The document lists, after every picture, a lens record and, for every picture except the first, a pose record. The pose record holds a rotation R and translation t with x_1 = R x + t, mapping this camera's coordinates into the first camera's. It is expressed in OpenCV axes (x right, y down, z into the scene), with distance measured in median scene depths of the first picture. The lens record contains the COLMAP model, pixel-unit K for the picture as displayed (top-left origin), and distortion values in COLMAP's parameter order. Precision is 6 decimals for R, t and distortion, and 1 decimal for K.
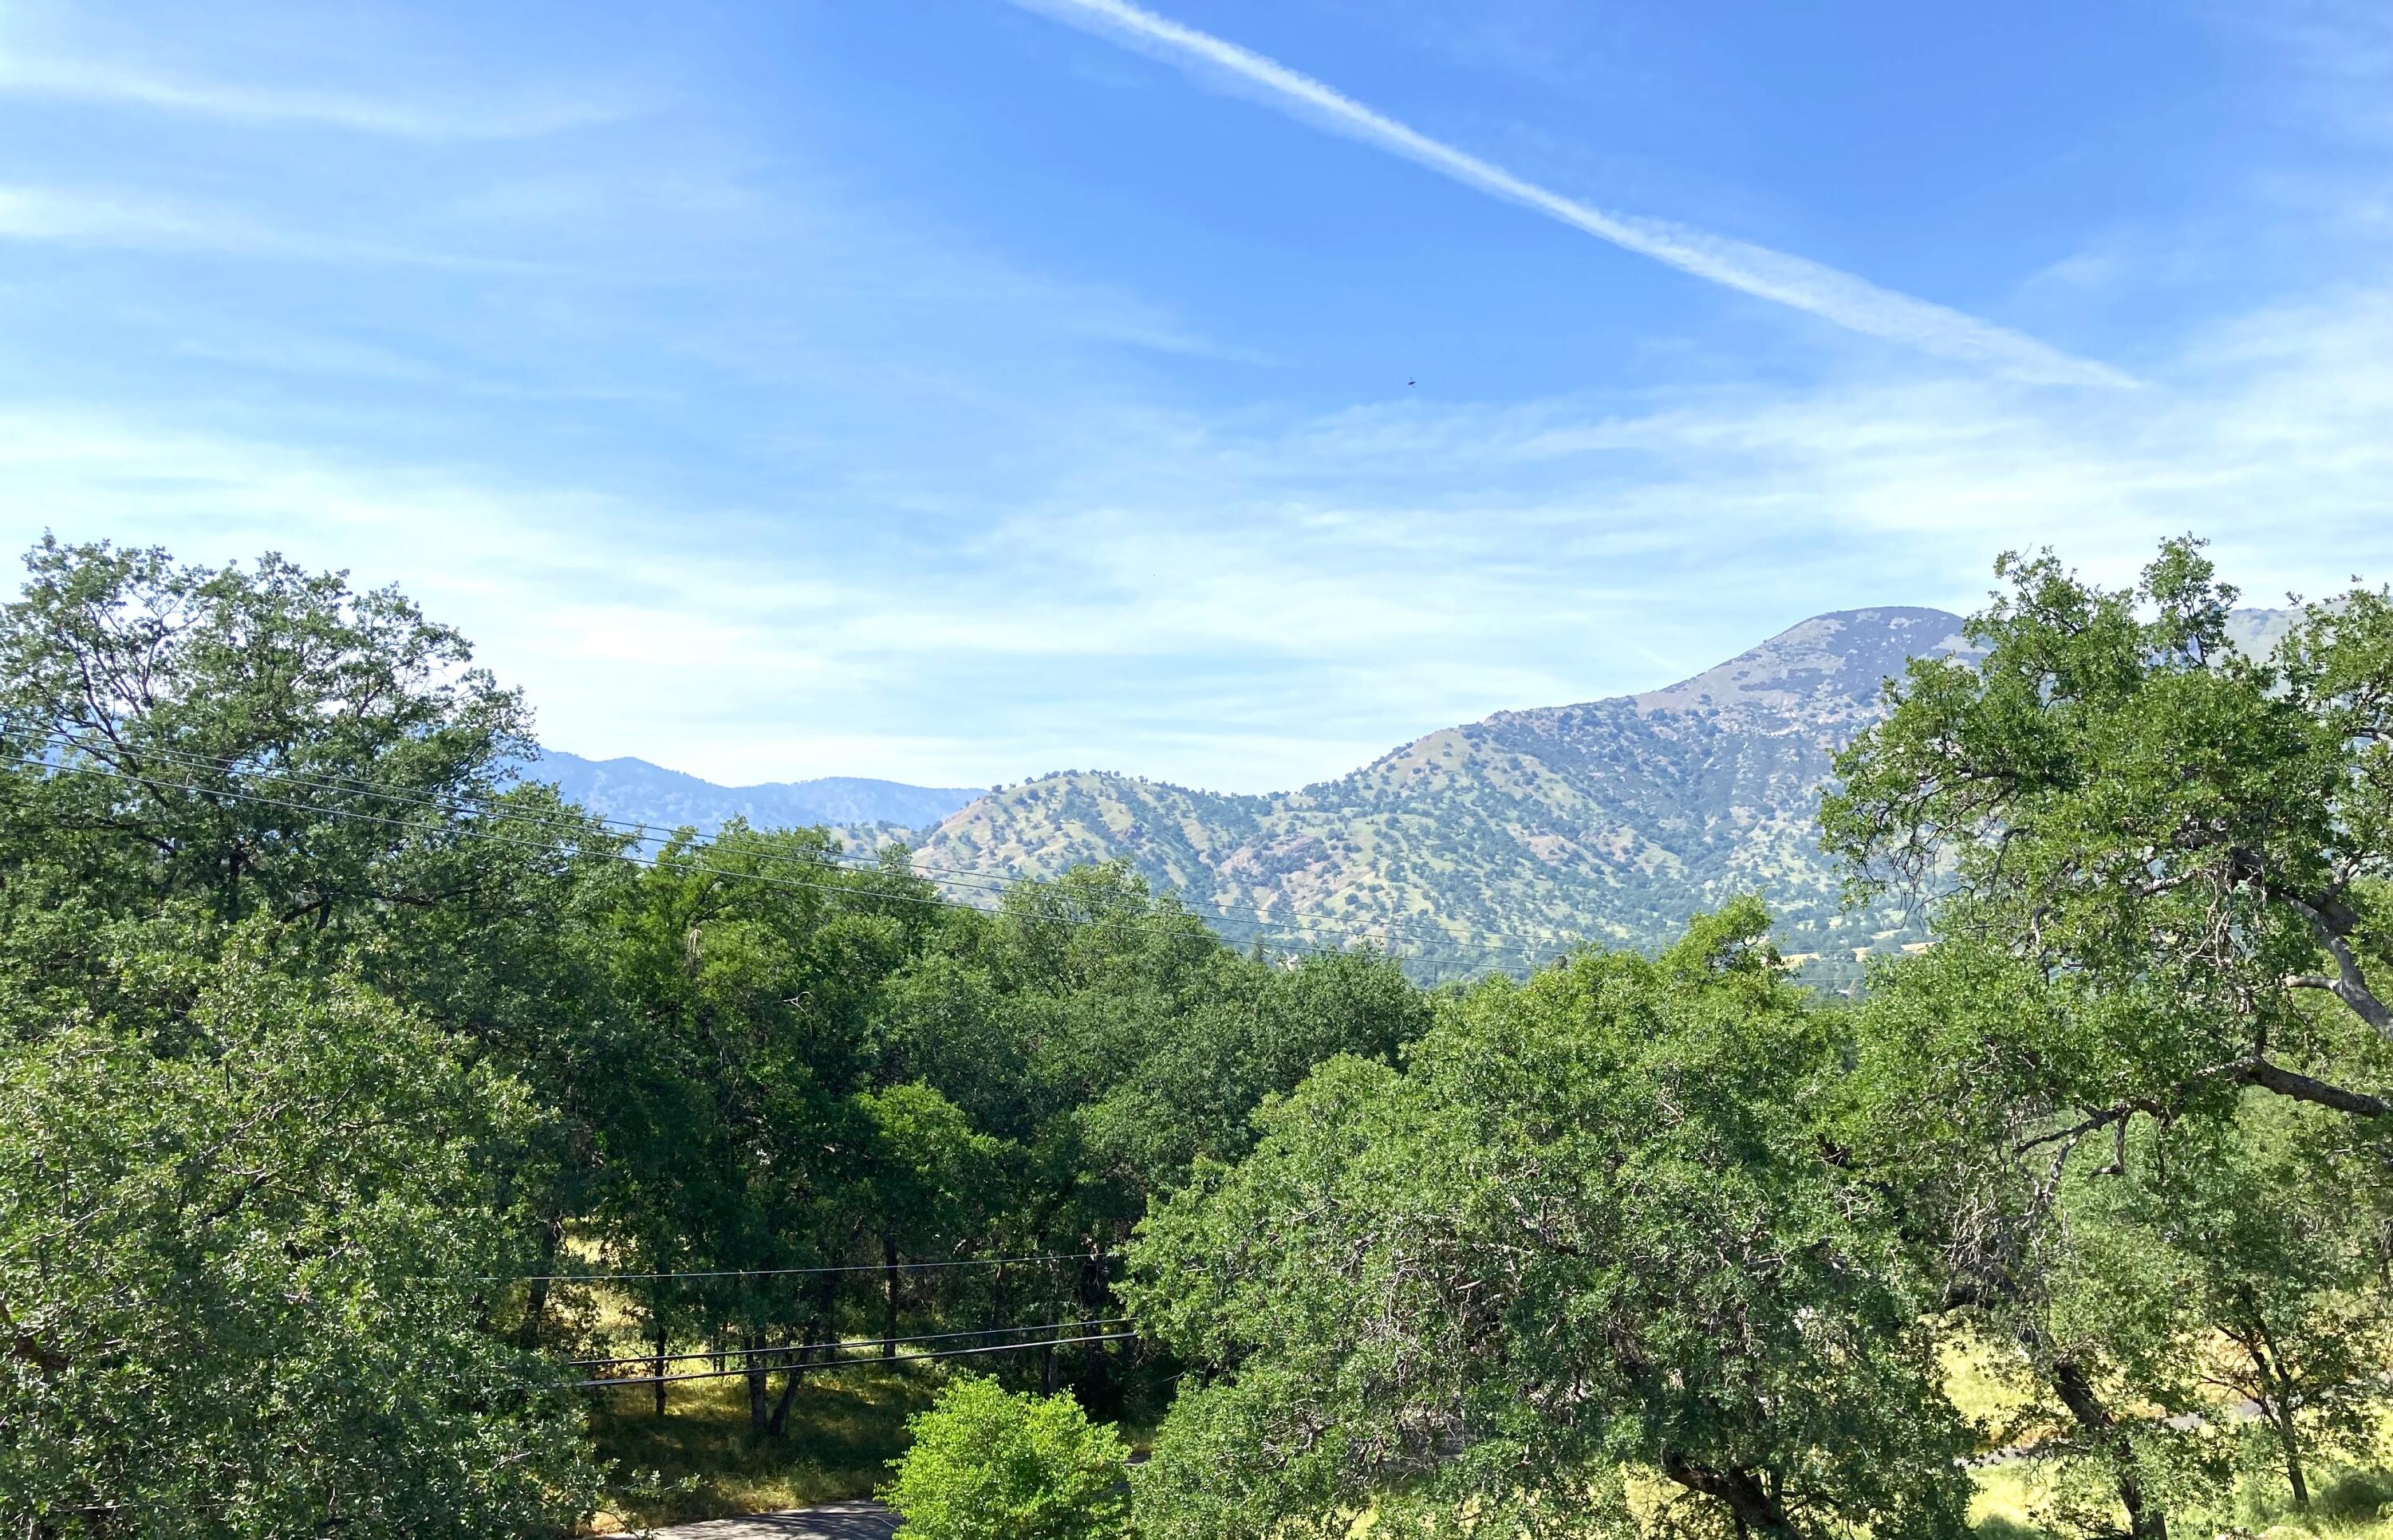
lens RADIAL K [[1947.5, 0, 1193.5], [0, 1947.5, 832.7], [0, 0, 1]] dist [0.032269, -0.017366]
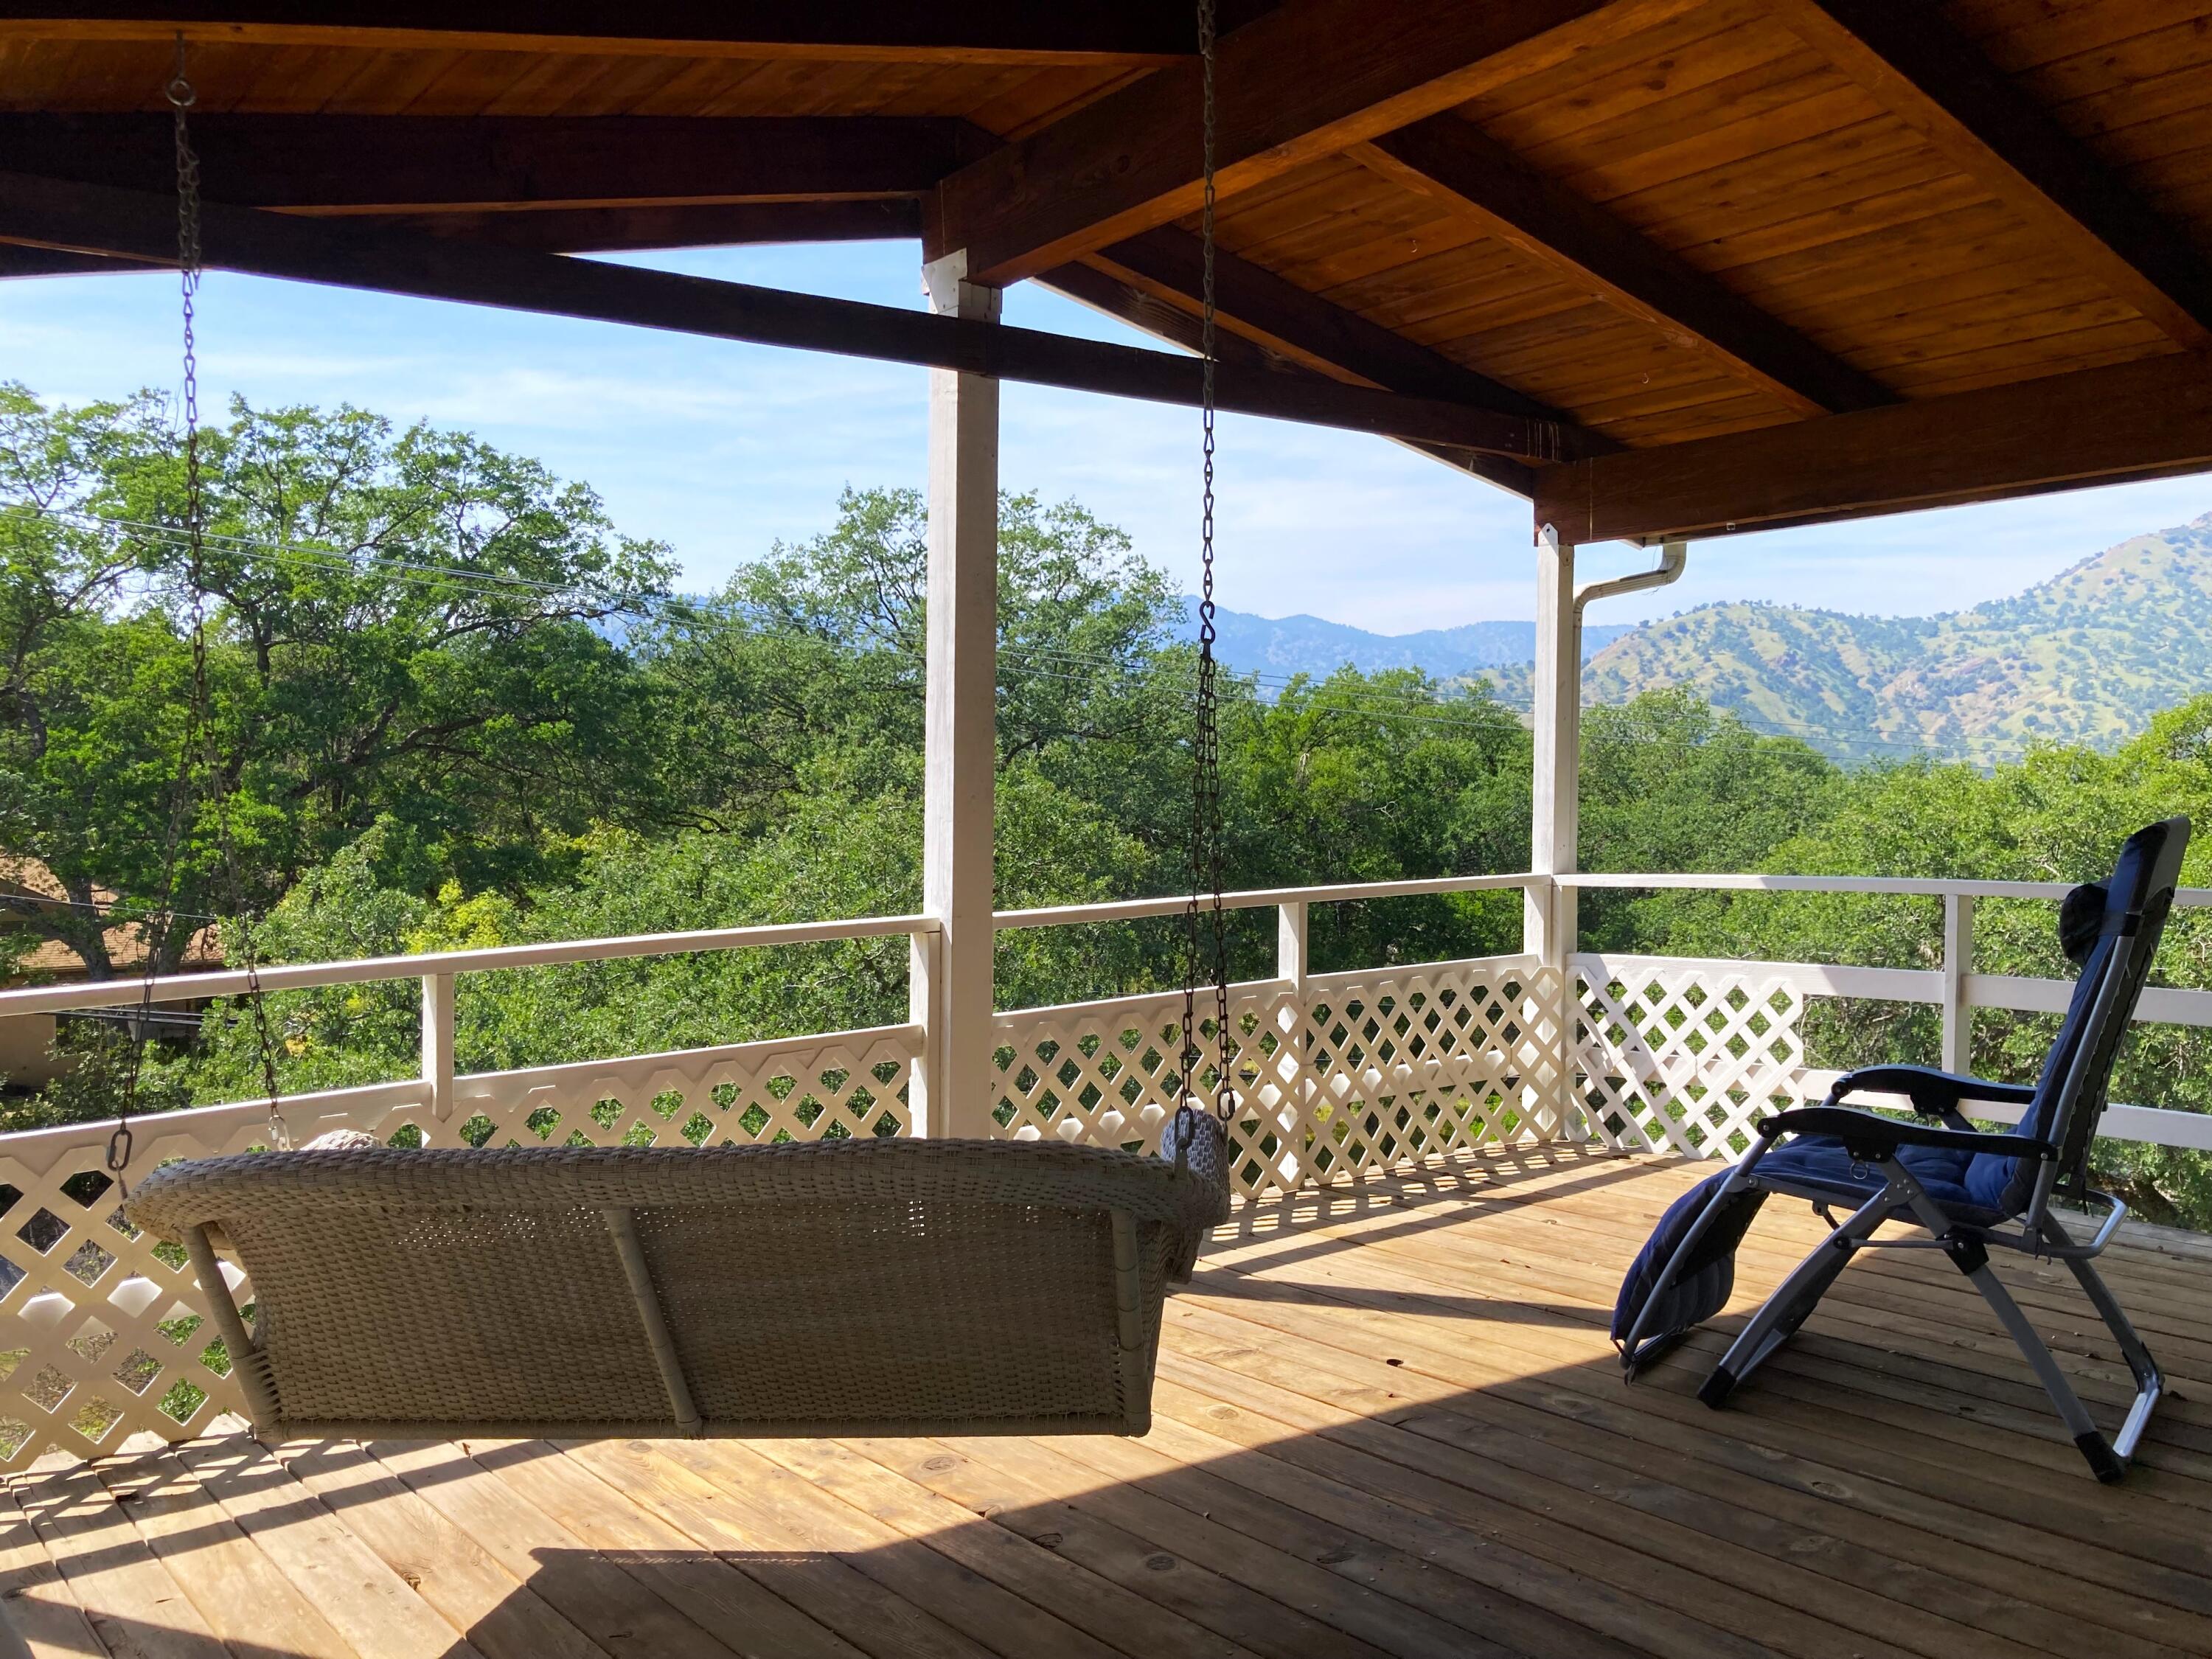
lens RADIAL K [[1801.8, 0, 1111.1], [0, 1801.8, 842.9], [0, 0, 1]] dist [0.041365, -0.063555]
pose [[0.925527, -0.005027, -0.378649, 0.072591], [0.040218, 0.995562, 0.085086, 0.003111], [0.376541, -0.093978, 0.921621, -0.131963]]
